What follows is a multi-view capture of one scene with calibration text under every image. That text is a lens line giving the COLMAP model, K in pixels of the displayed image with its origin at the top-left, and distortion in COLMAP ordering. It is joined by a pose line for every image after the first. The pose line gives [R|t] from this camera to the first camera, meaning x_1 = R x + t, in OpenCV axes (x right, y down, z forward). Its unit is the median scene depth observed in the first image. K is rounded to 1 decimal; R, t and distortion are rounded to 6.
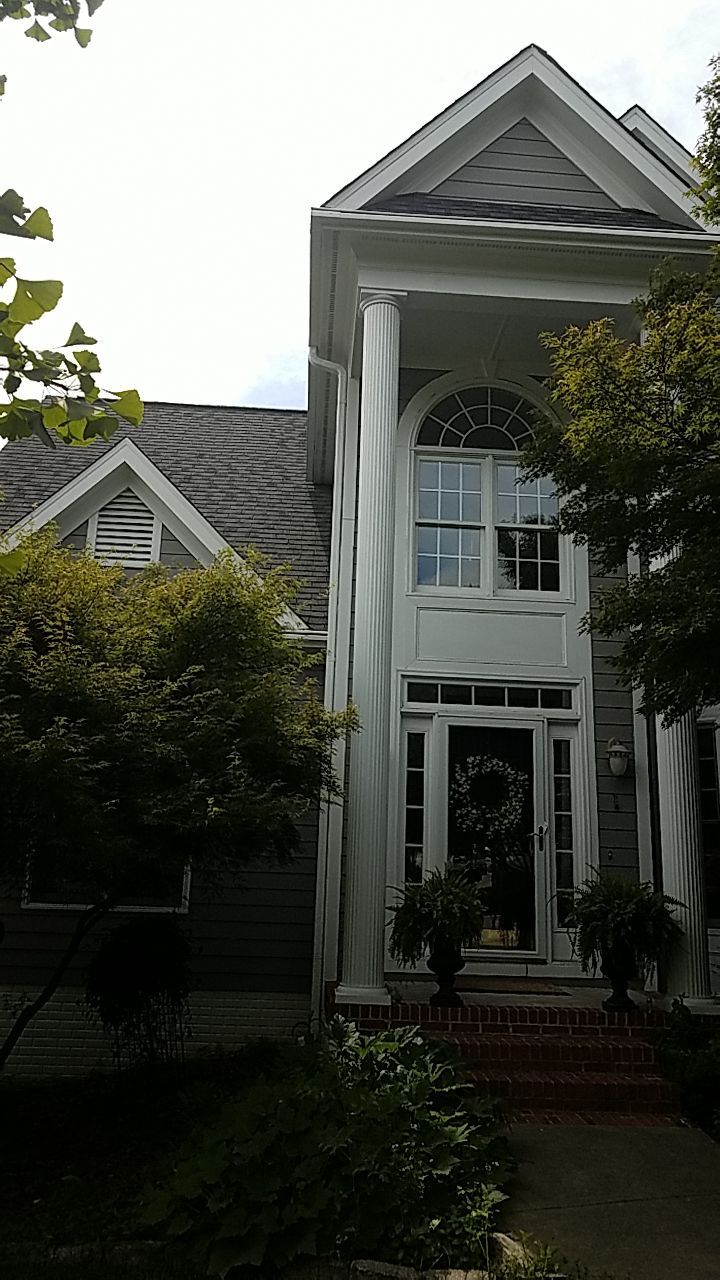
lens RADIAL K [[992.4, 0, 364.4], [0, 992.4, 637.6], [0, 0, 1]] dist [0.005587, 0.000554]
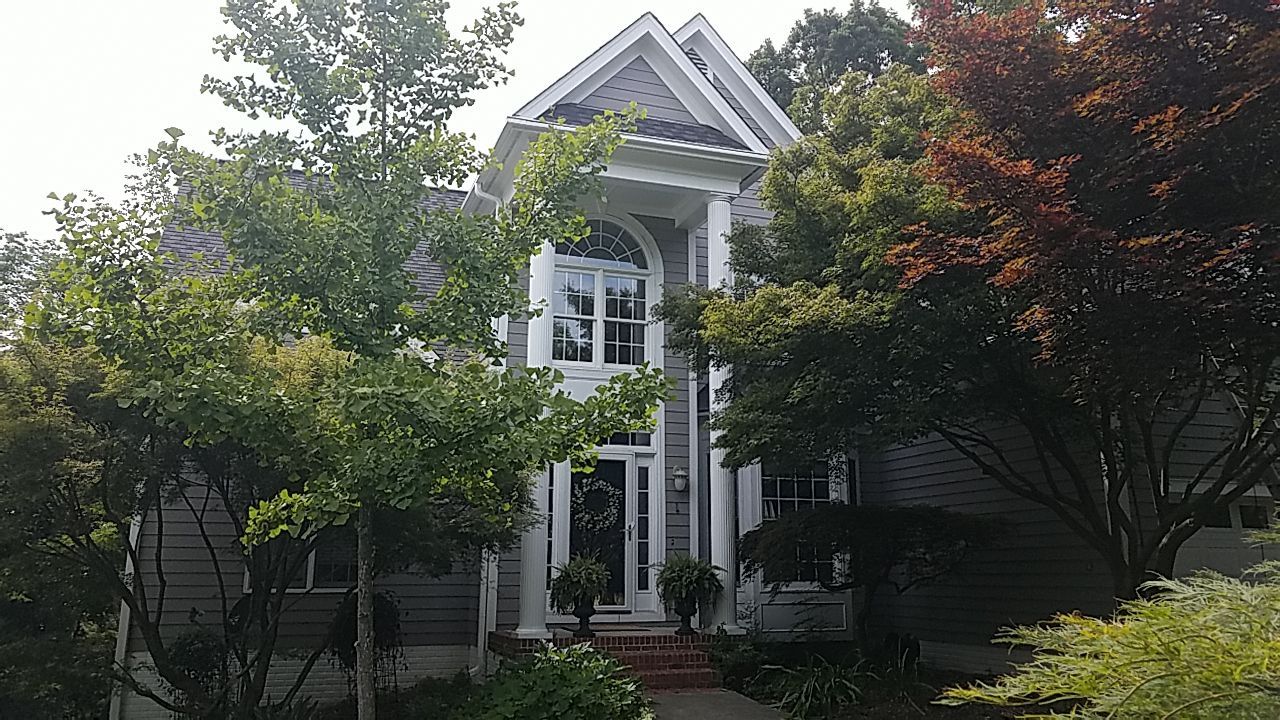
lens RADIAL K [[992.4, 0, 639.8], [0, 992.4, 407.1], [0, 0, 1]] dist [0.005587, 0.000554]
pose [[0.960069, 0.010846, 0.279552, -0.243158], [-0.032837, 0.996710, 0.074102, -0.104983], [-0.277829, -0.080322, 0.957267, -0.455084]]
